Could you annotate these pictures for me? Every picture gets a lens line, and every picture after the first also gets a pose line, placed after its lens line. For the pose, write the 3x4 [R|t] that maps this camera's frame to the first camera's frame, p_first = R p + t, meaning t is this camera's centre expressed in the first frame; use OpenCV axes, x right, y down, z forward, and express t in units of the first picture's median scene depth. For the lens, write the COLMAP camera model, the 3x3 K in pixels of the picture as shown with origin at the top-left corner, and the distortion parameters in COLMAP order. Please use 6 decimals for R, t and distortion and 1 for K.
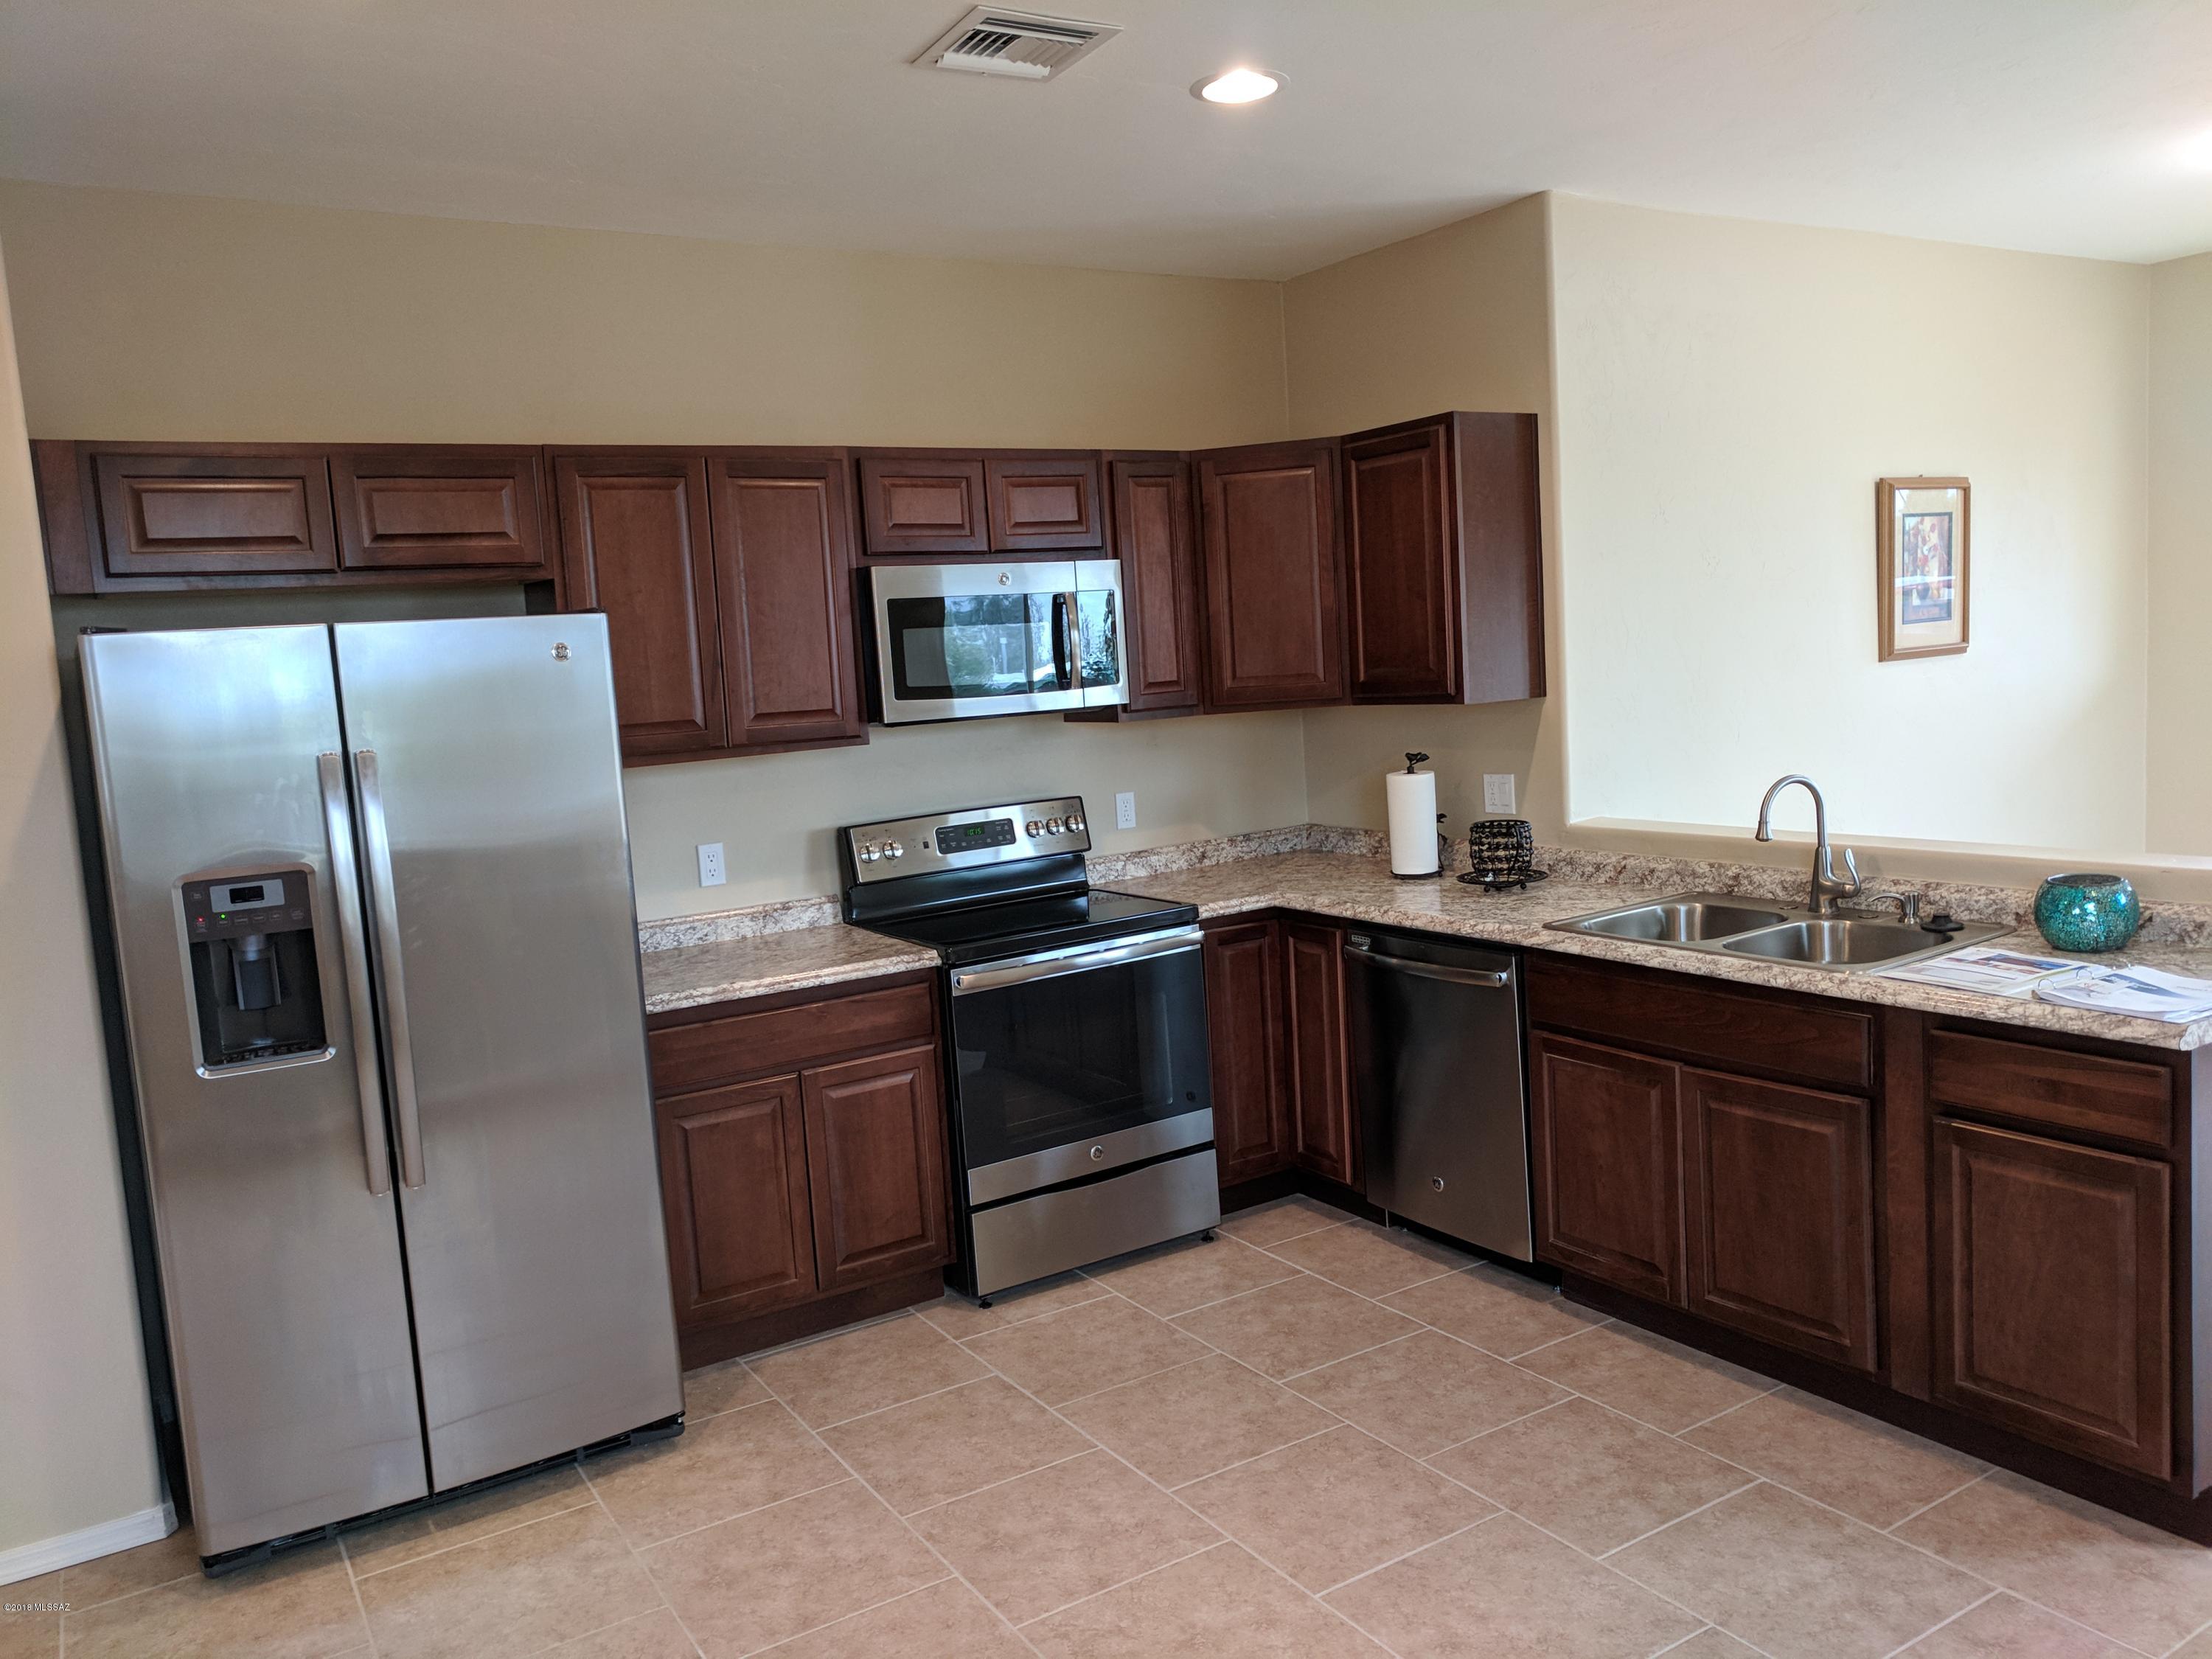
lens RADIAL K [[1654.8, 0, 1110.8], [0, 1654.8, 826.8], [0, 0, 1]] dist [0.004823, -0.003407]
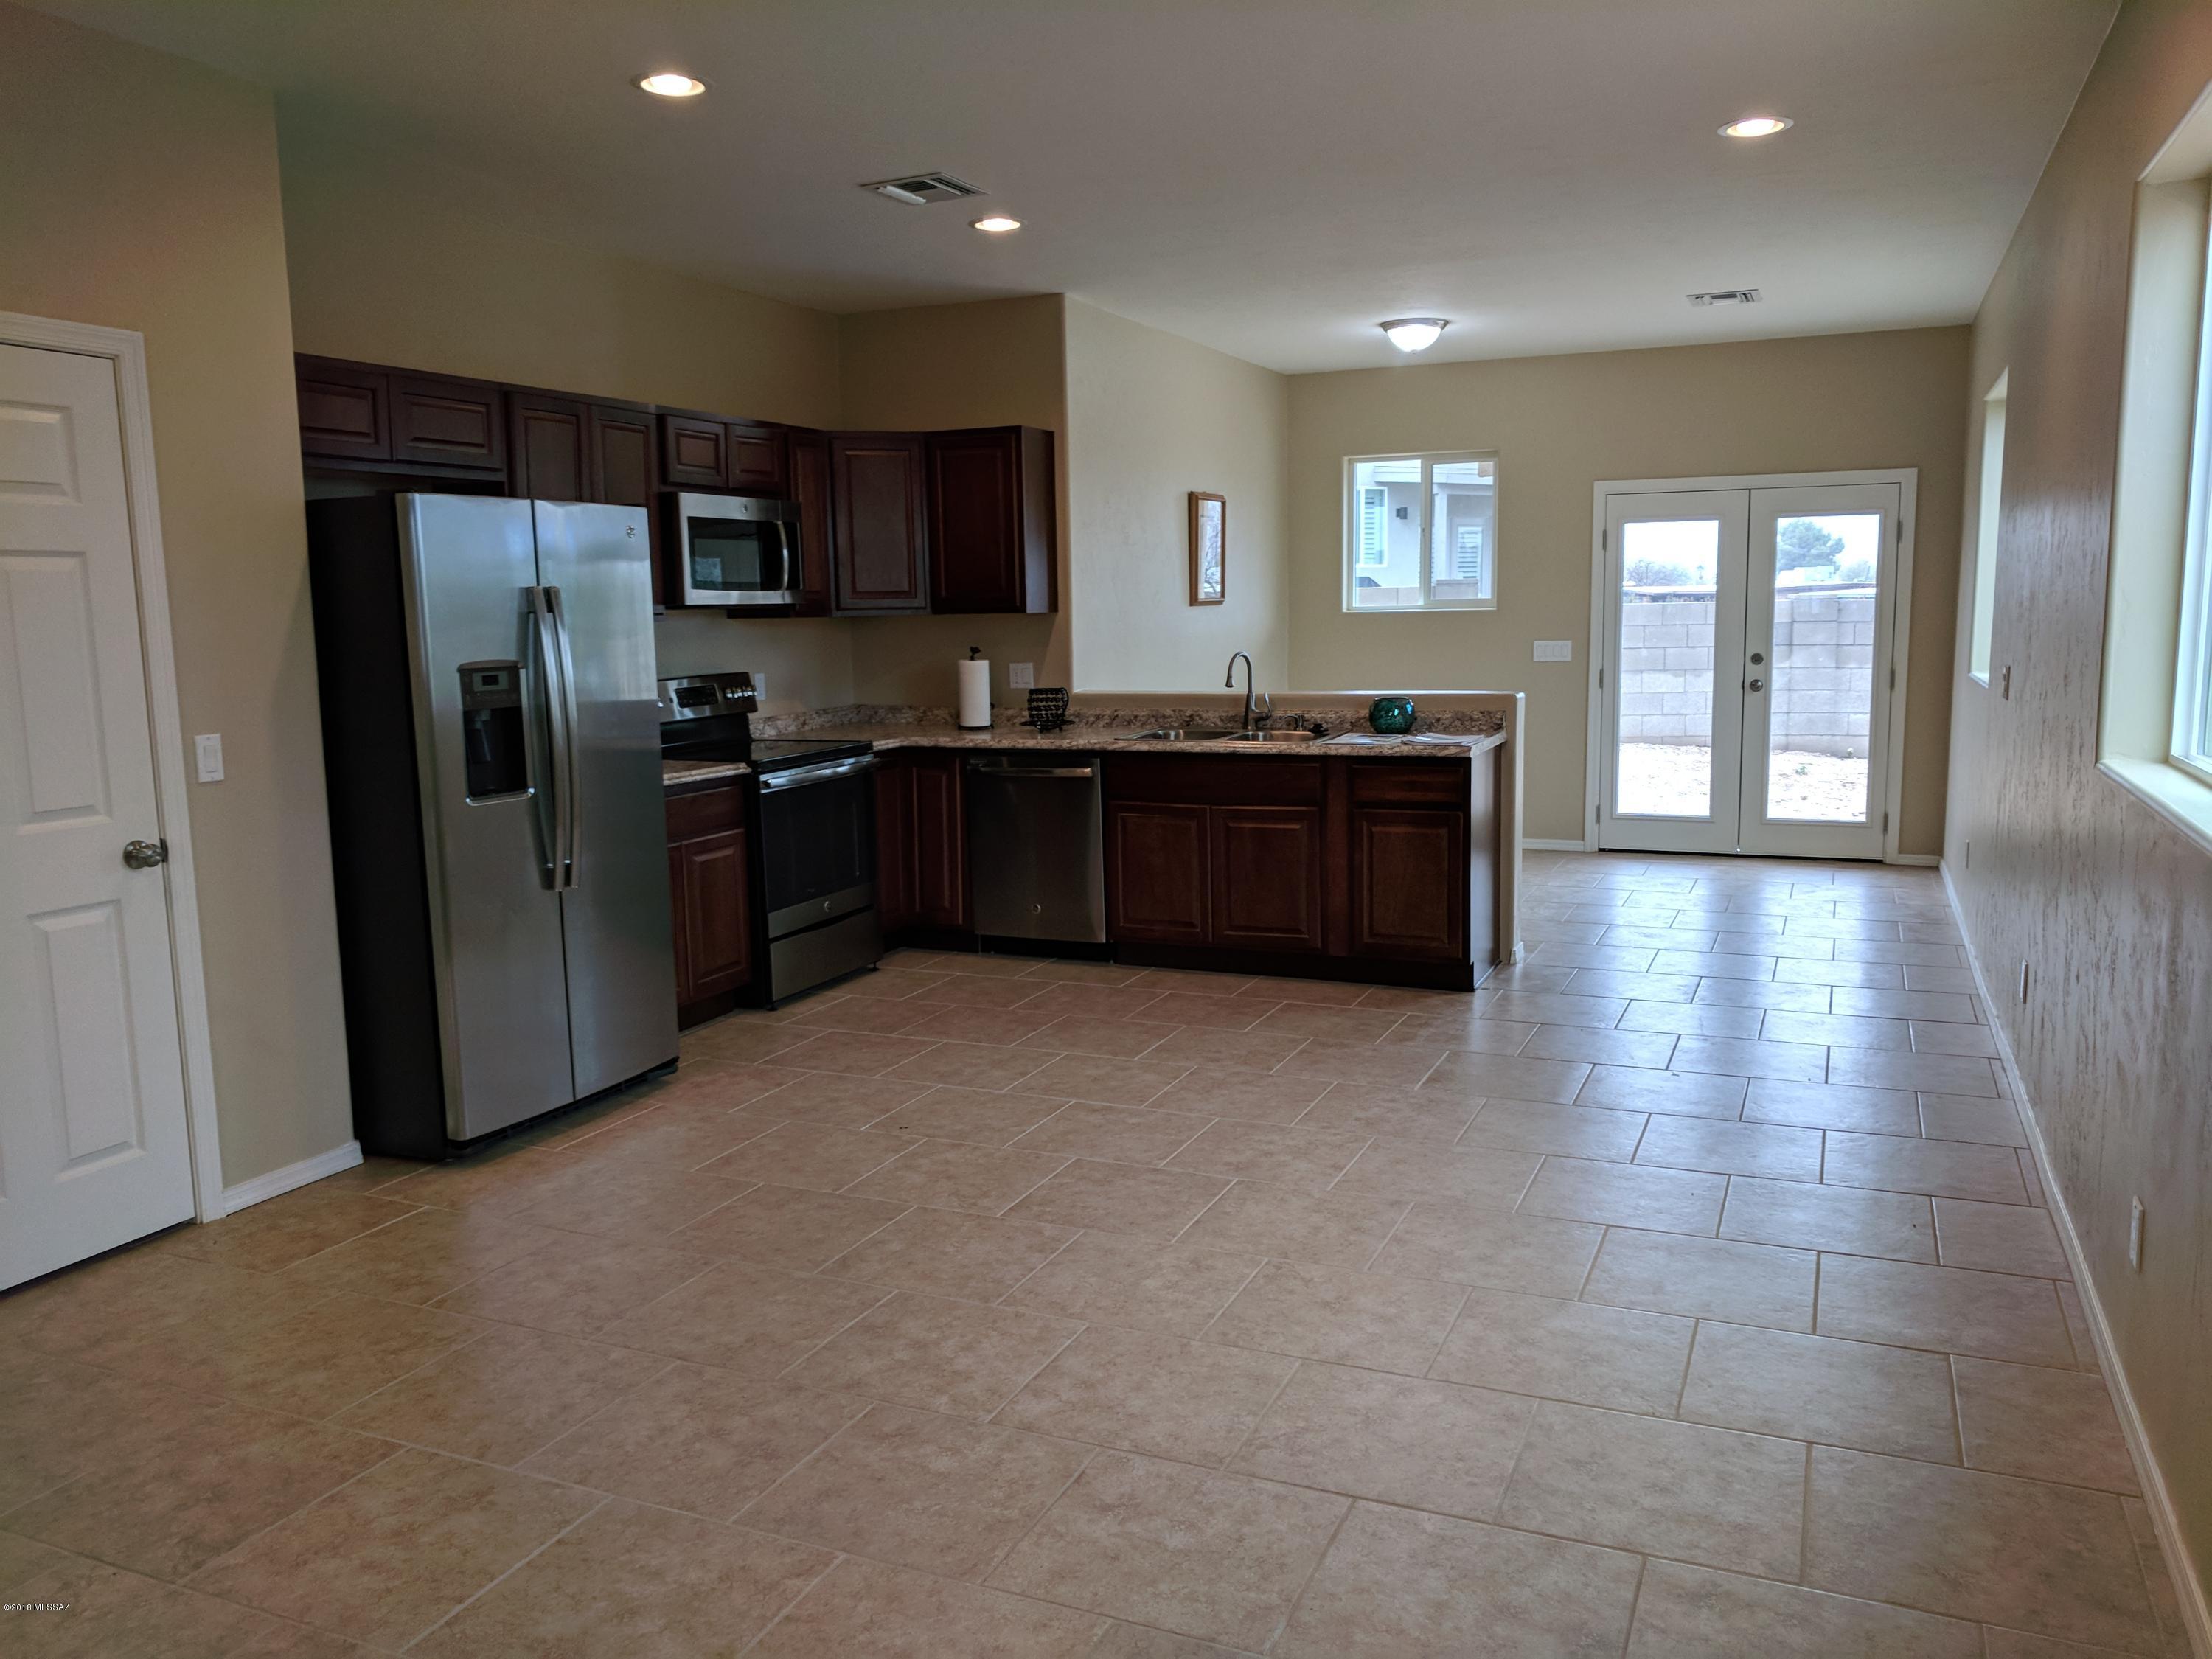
lens RADIAL K [[1654.8, 0, 1110.8], [0, 1654.8, 826.8], [0, 0, 1]] dist [0.004823, -0.003407]
pose [[0.828802, -0.028031, 0.558840, -0.643792], [0.026906, 0.999586, 0.010235, 0.123173], [-0.558895, 0.006553, 0.829213, -0.373157]]
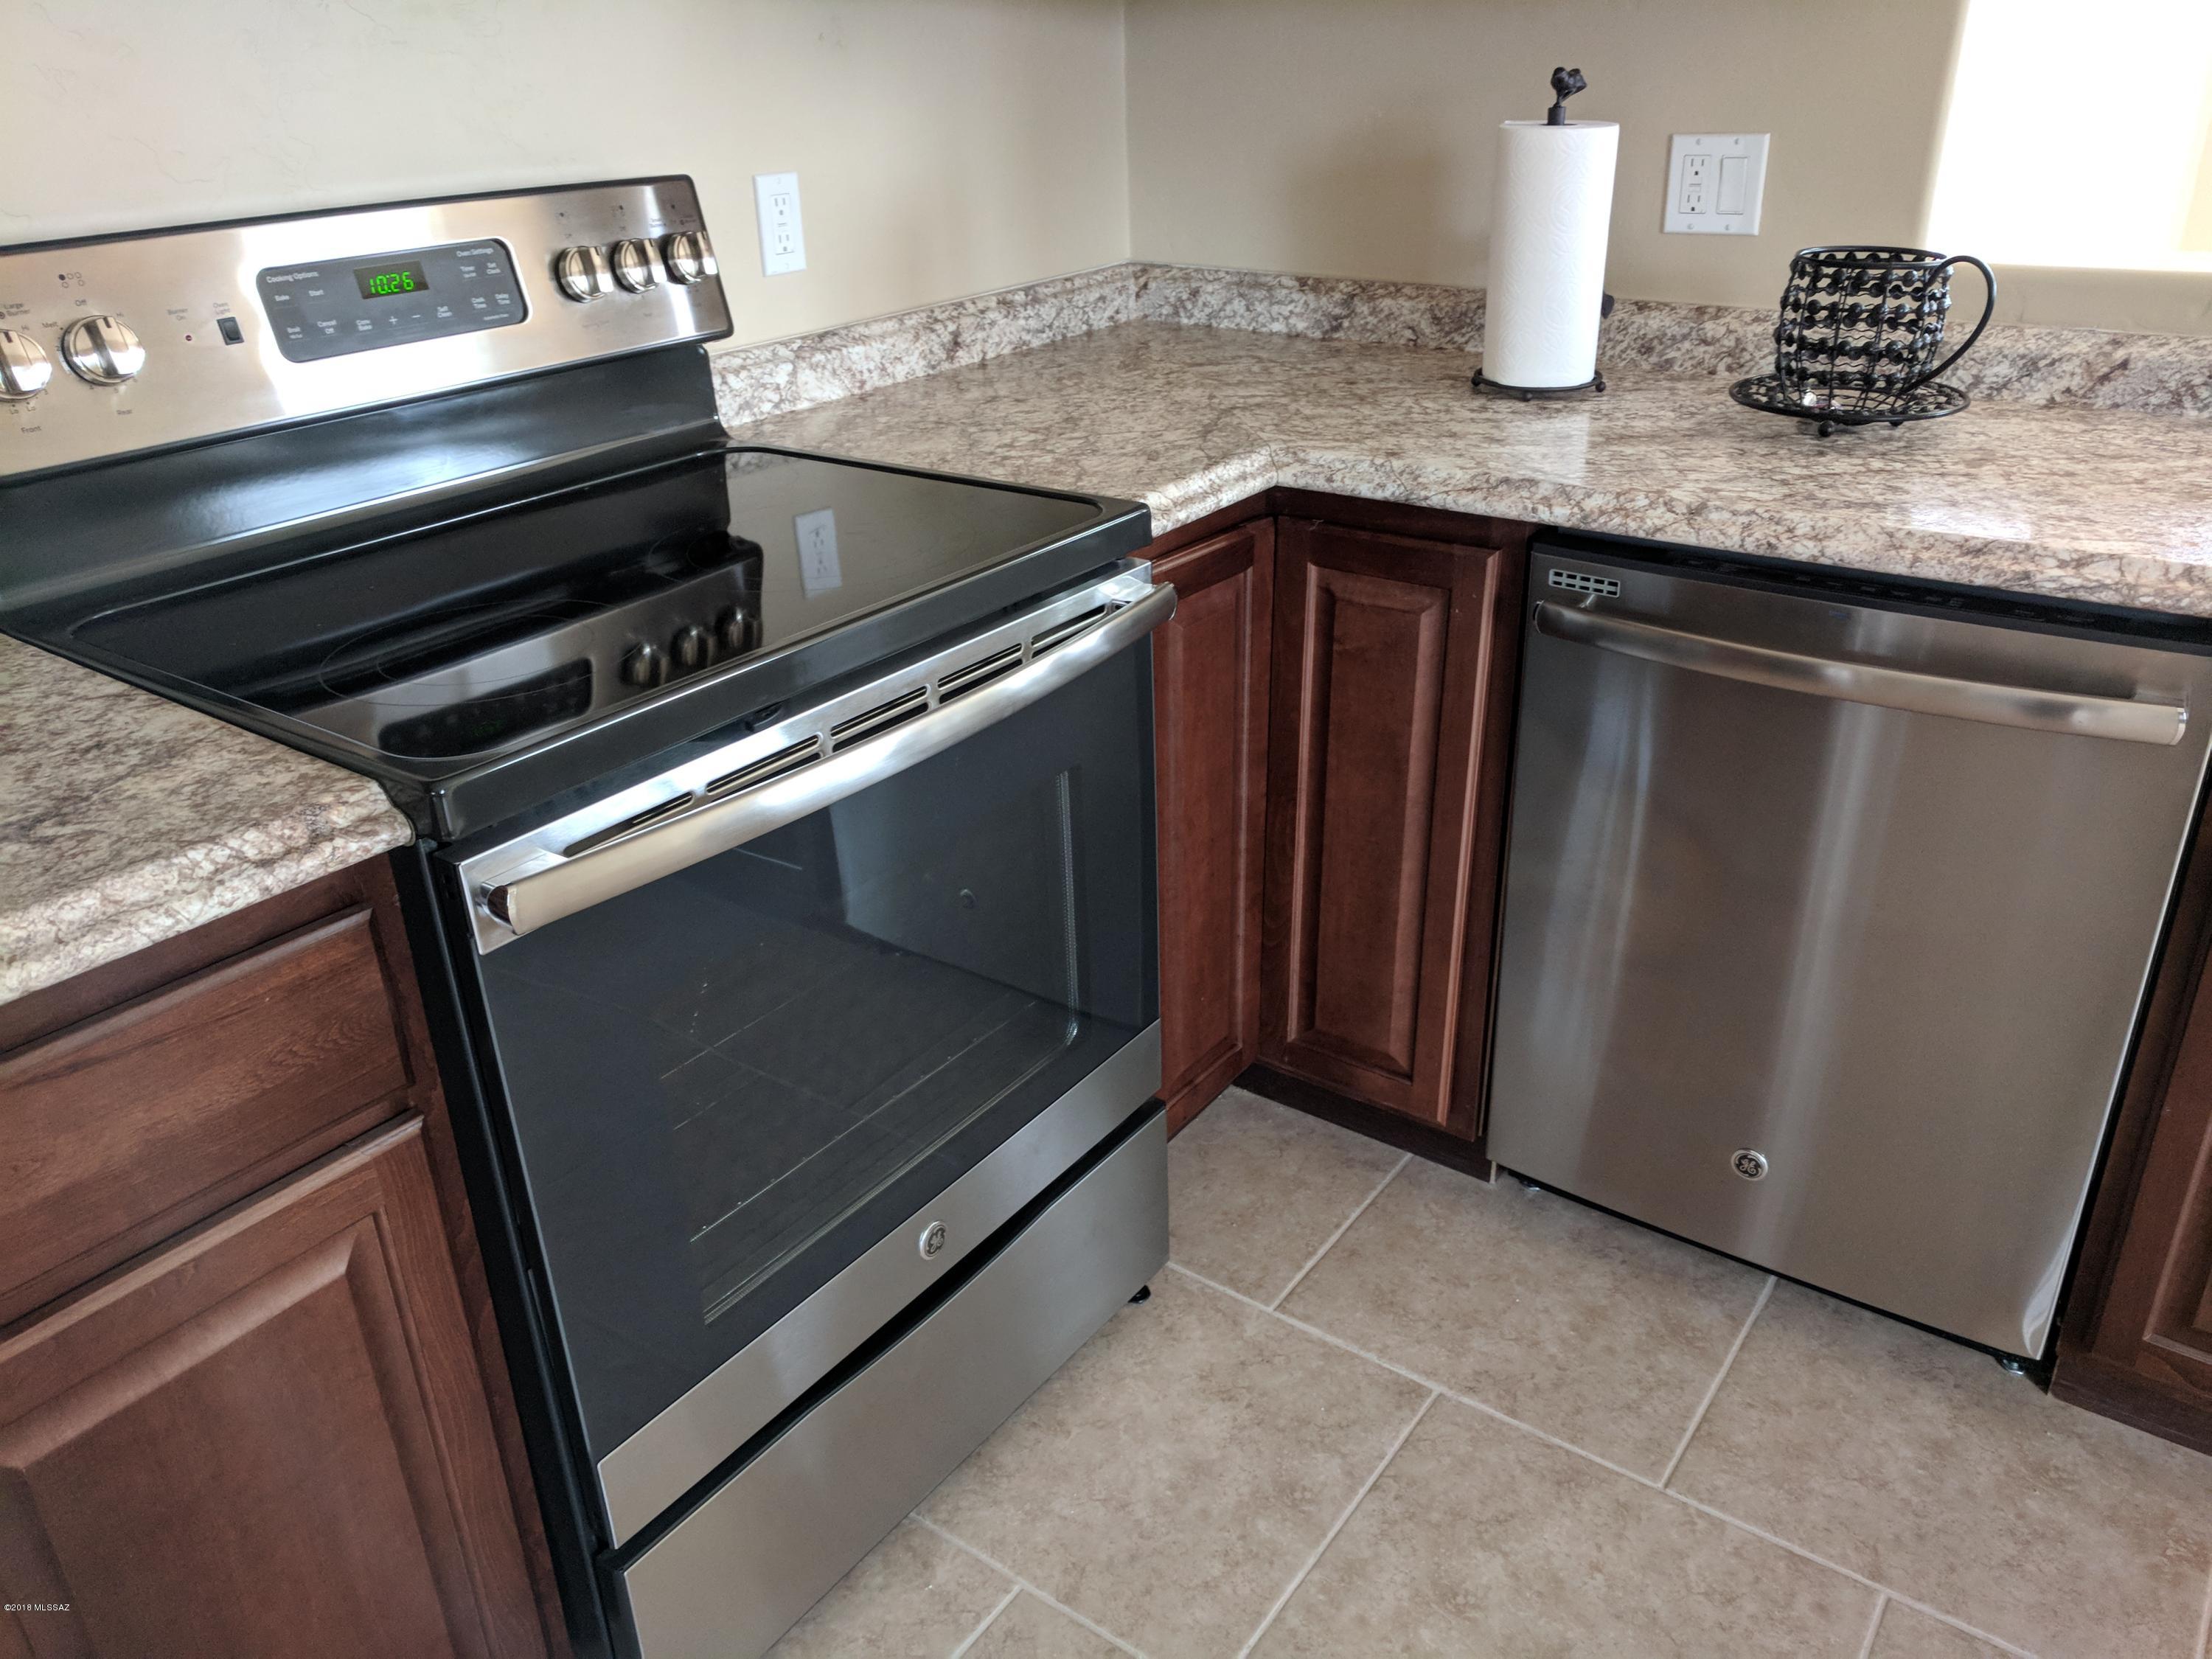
lens RADIAL K [[1657.1, 0, 1116.8], [0, 1657.1, 836.6], [0, 0, 1]] dist [0.004428, 0.003122]
pose [[0.925492, -0.122753, 0.358324, -0.092033], [0.002195, 0.947750, 0.319006, 0.002946], [-0.378761, -0.294451, 0.877405, 0.727003]]
